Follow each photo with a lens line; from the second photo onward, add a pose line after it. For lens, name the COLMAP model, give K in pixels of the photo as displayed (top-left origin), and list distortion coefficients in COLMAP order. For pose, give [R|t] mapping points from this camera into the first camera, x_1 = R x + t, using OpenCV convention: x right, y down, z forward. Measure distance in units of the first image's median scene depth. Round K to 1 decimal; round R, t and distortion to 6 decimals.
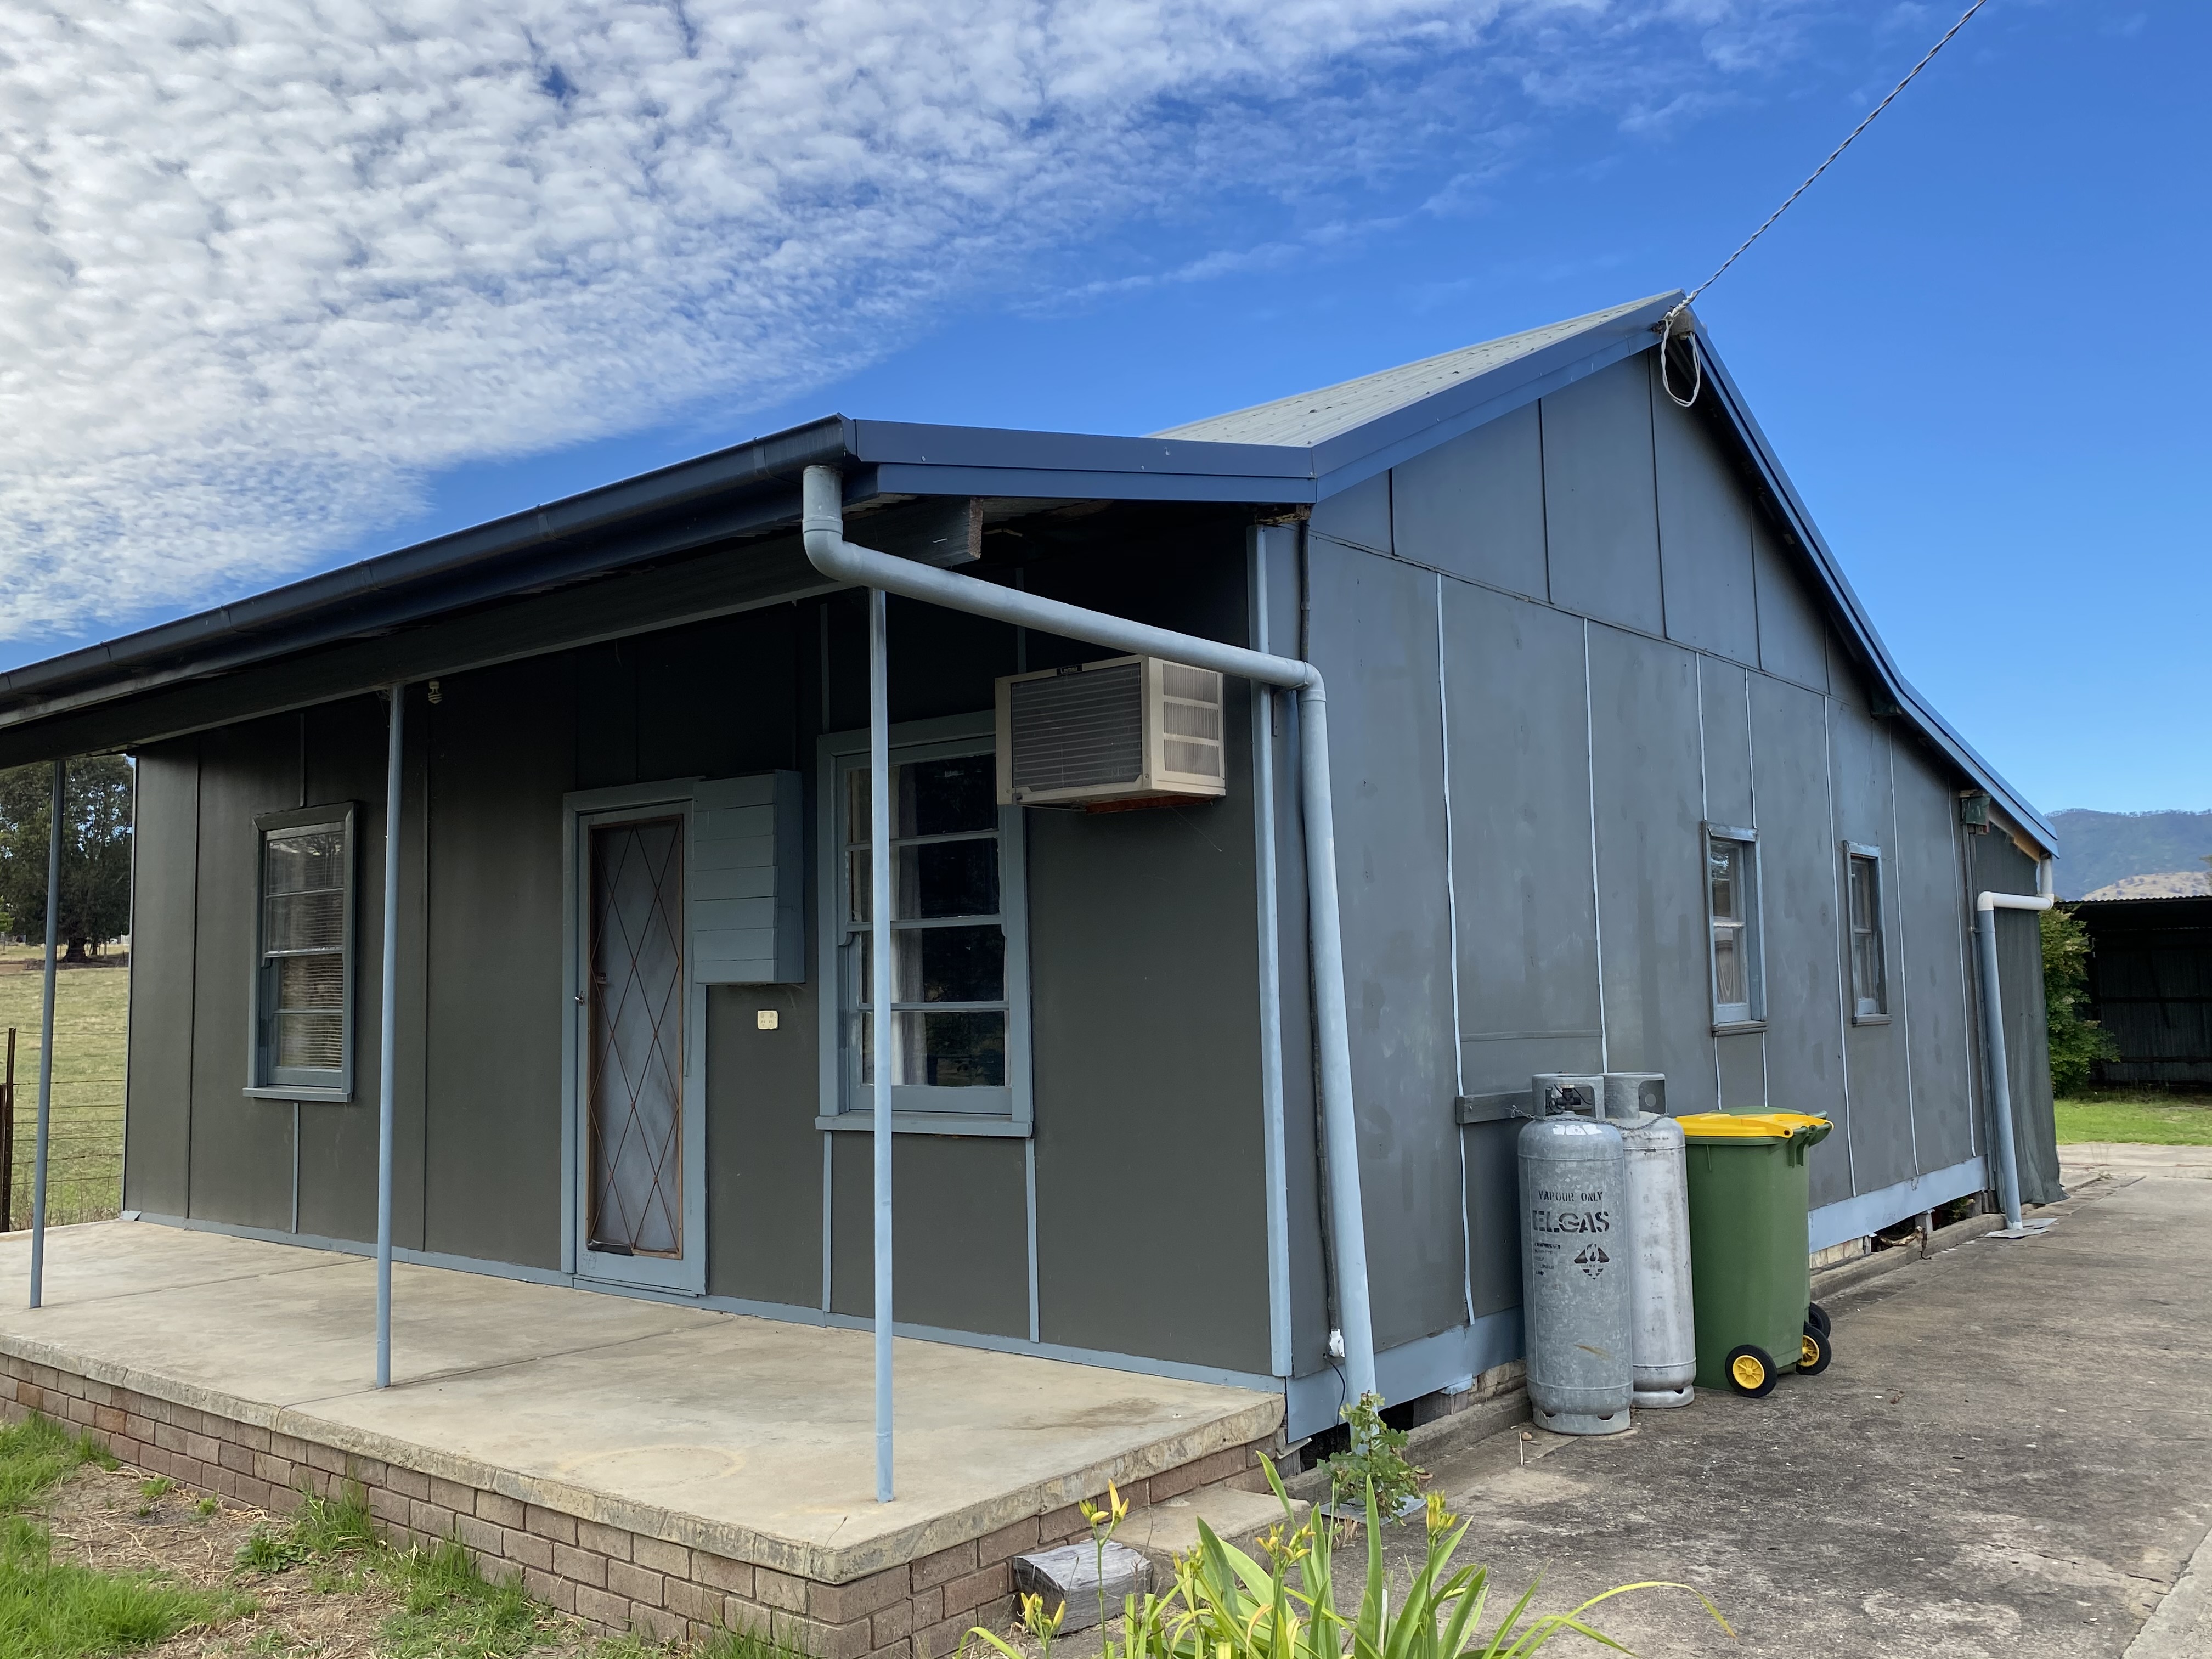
lens RADIAL K [[1797.6, 0, 1111.3], [0, 1797.6, 841.5], [0, 0, 1]] dist [0.031048, -0.043143]
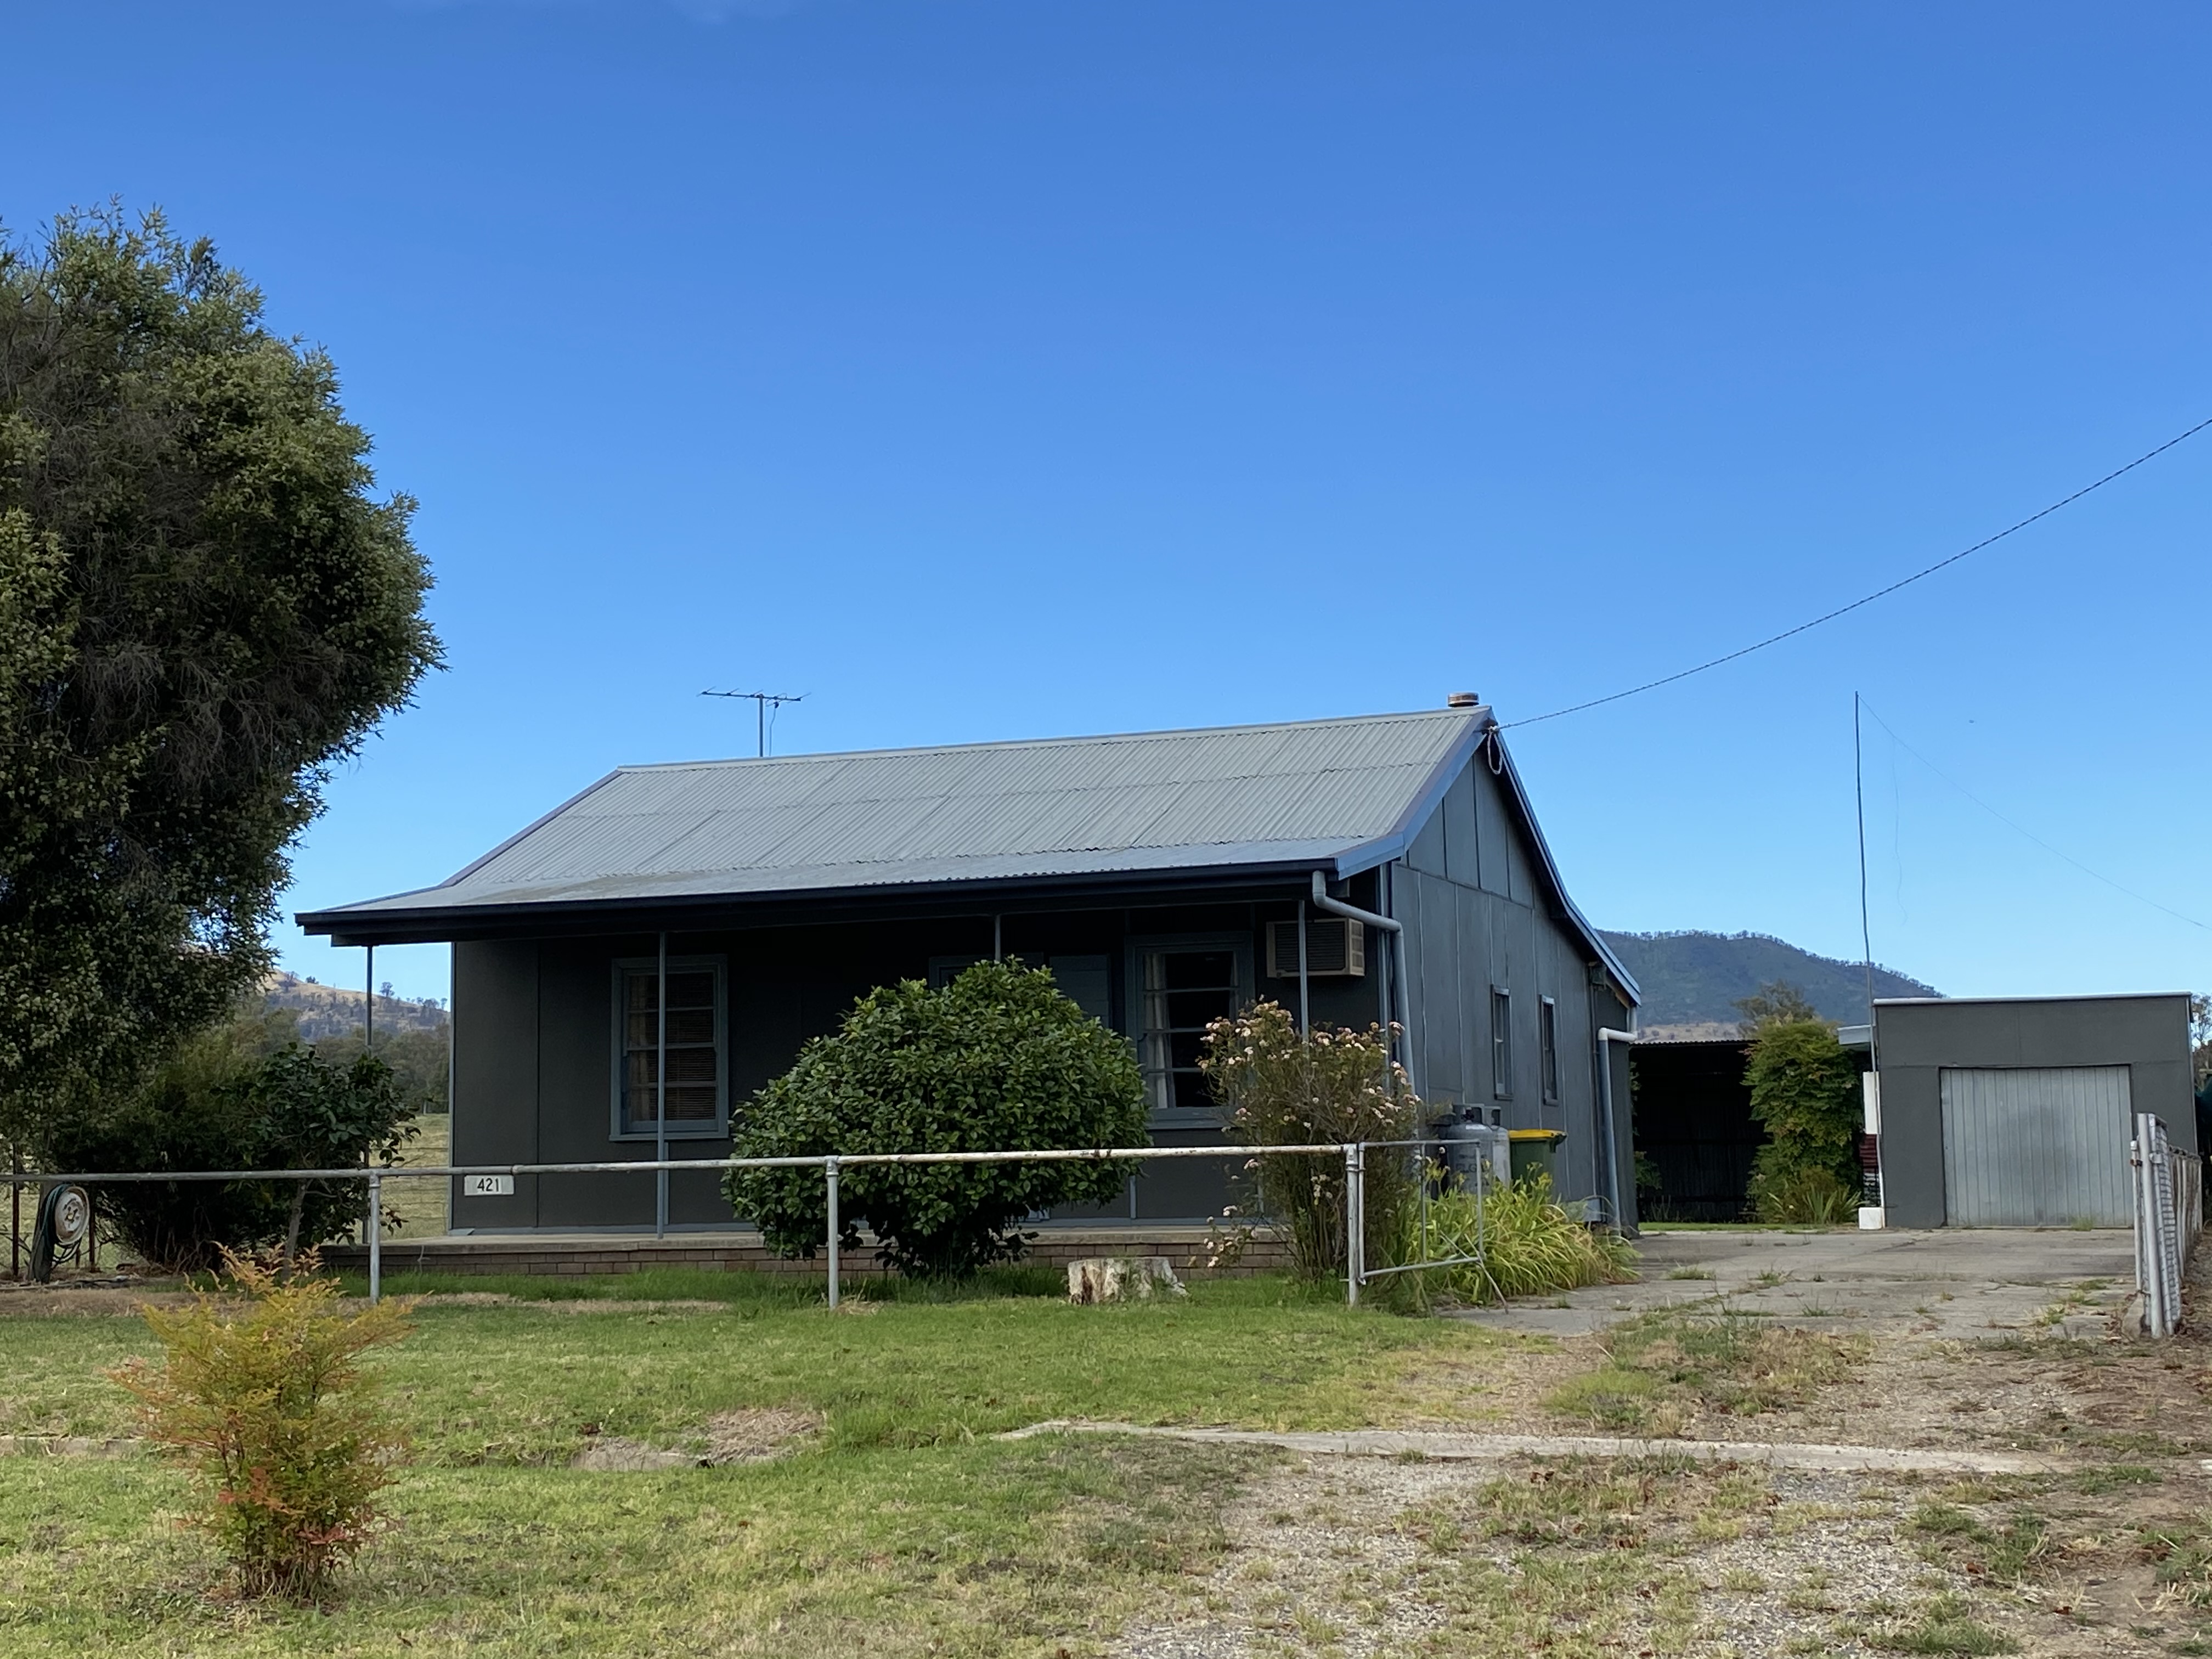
lens RADIAL K [[3093.7, 0, 1105.6], [0, 3093.7, 827.0], [0, 0, 1]] dist [-0.033162, 0.000000]
pose [[0.941767, 0.038181, 0.334091, -1.141662], [-0.024964, 0.998730, -0.043768, -0.024803], [-0.335338, 0.032879, 0.941524, -1.913695]]
